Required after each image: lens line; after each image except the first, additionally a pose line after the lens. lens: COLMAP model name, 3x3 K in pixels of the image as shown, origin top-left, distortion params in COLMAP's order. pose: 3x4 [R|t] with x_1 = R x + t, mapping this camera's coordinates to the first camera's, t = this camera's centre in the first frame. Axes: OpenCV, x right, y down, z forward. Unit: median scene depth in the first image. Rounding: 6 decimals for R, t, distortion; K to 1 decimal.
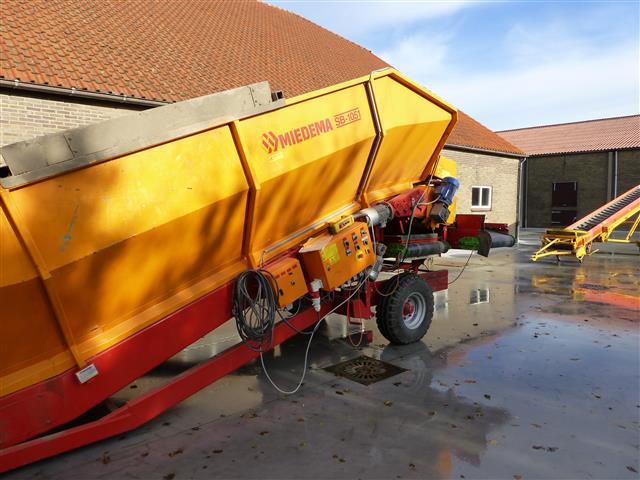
lens RADIAL K [[451.5, 0, 320.0], [0, 451.5, 240.0], [0, 0, 1]] dist [-0.038902, -0.003194]
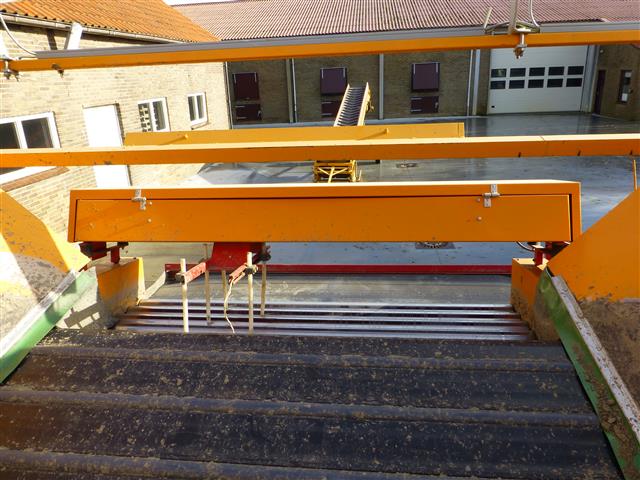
lens RADIAL K [[451.5, 0, 320.0], [0, 451.5, 240.0], [0, 0, 1]] dist [-0.038902, -0.003194]
pose [[0.726510, -0.263283, 0.634716, -0.034085], [0.095147, 0.953332, 0.286539, -0.072073], [-0.680536, -0.147782, 0.717657, 0.238465]]
